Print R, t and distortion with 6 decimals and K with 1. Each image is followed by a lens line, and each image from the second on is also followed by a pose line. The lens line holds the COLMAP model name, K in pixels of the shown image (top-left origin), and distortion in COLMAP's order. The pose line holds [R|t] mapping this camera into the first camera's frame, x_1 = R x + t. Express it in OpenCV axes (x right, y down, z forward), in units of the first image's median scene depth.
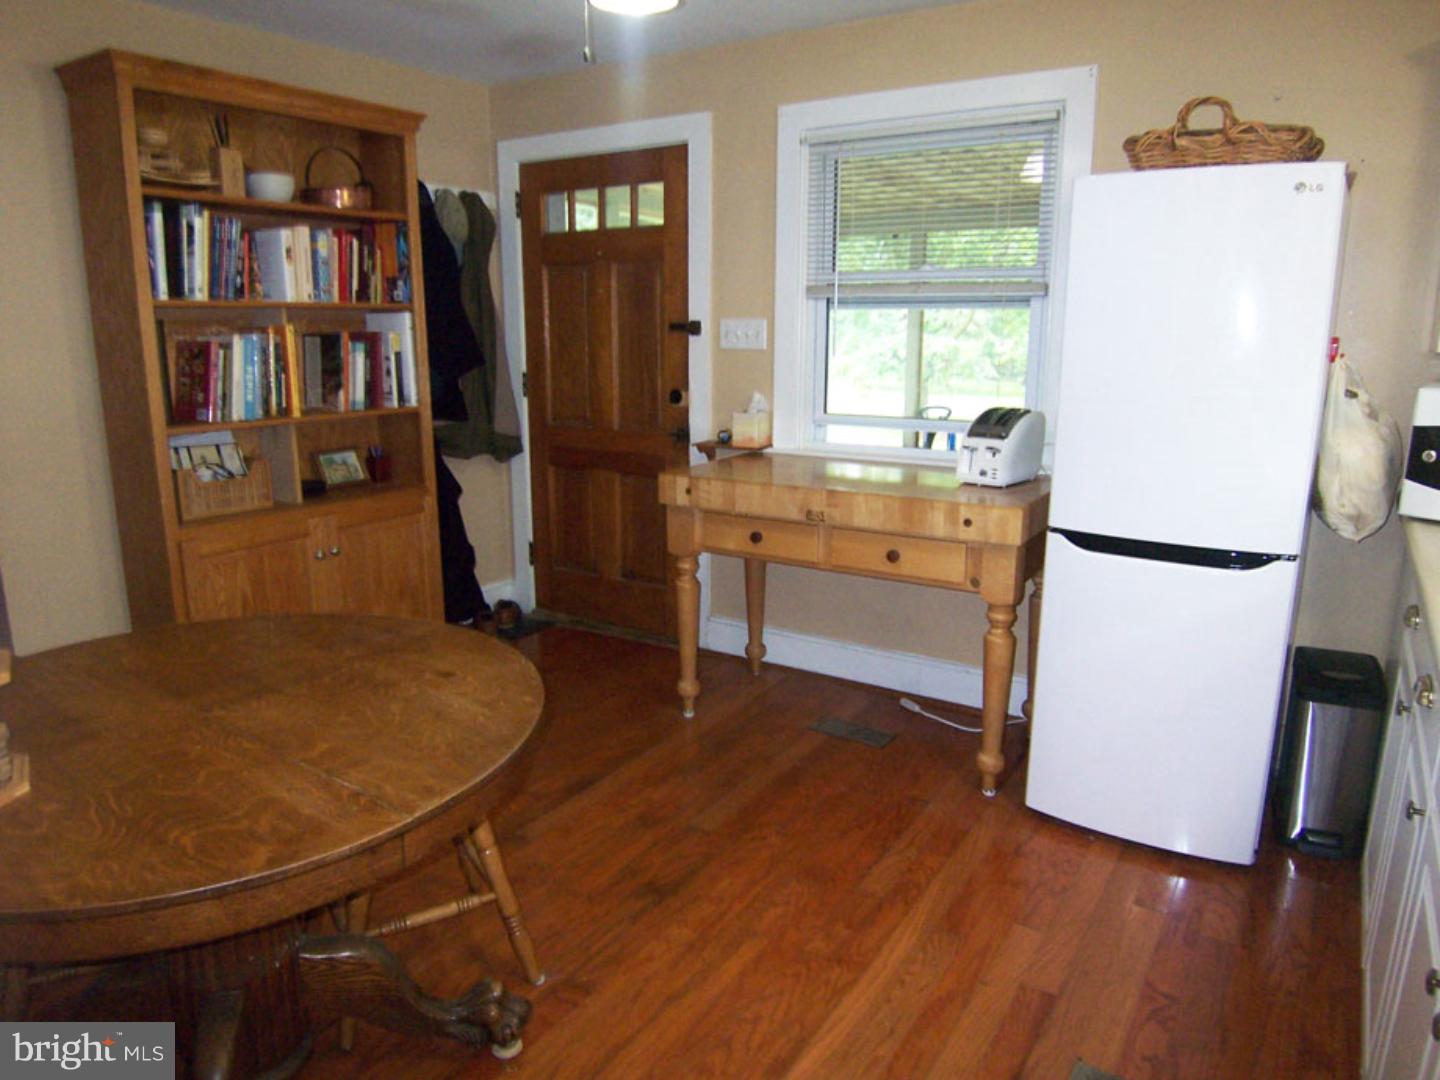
lens RADIAL K [[960.8, 0, 720.0], [0, 960.8, 540.0], [0, 0, 1]] dist [-0.008723, -0.053402]
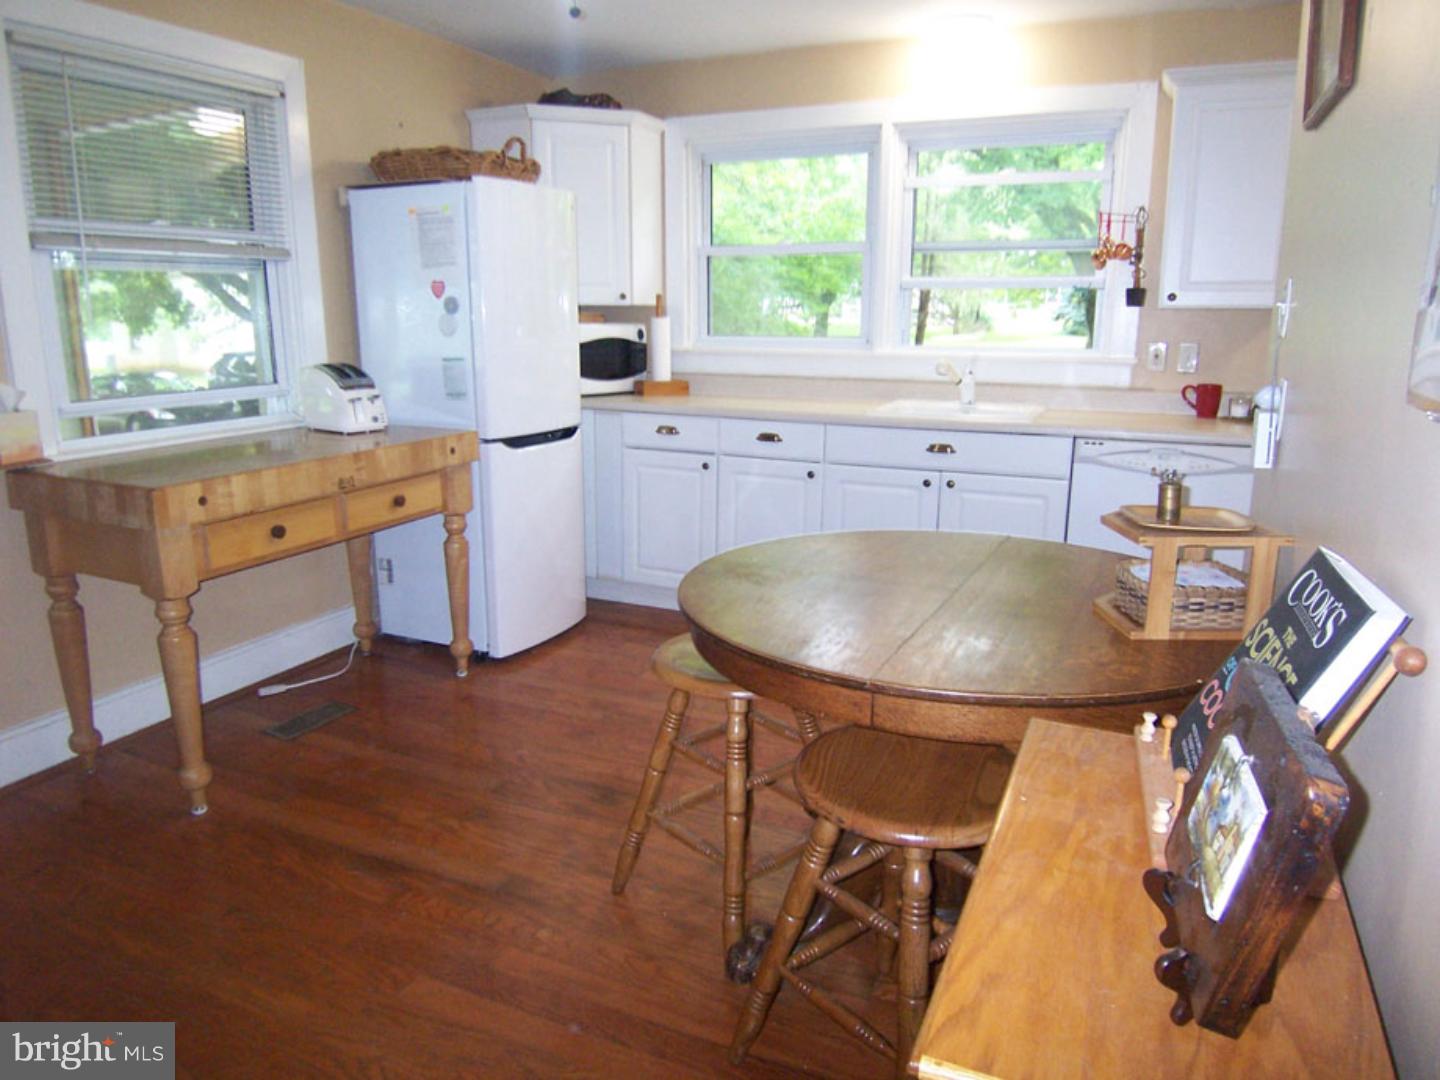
lens RADIAL K [[960.8, 0, 720.0], [0, 960.8, 540.0], [0, 0, 1]] dist [-0.008723, -0.053402]
pose [[-0.160154, -0.227776, 0.960452, -0.872232], [0.215830, 0.941387, 0.259244, -0.136424], [-0.963207, 0.248814, -0.101606, 0.742197]]
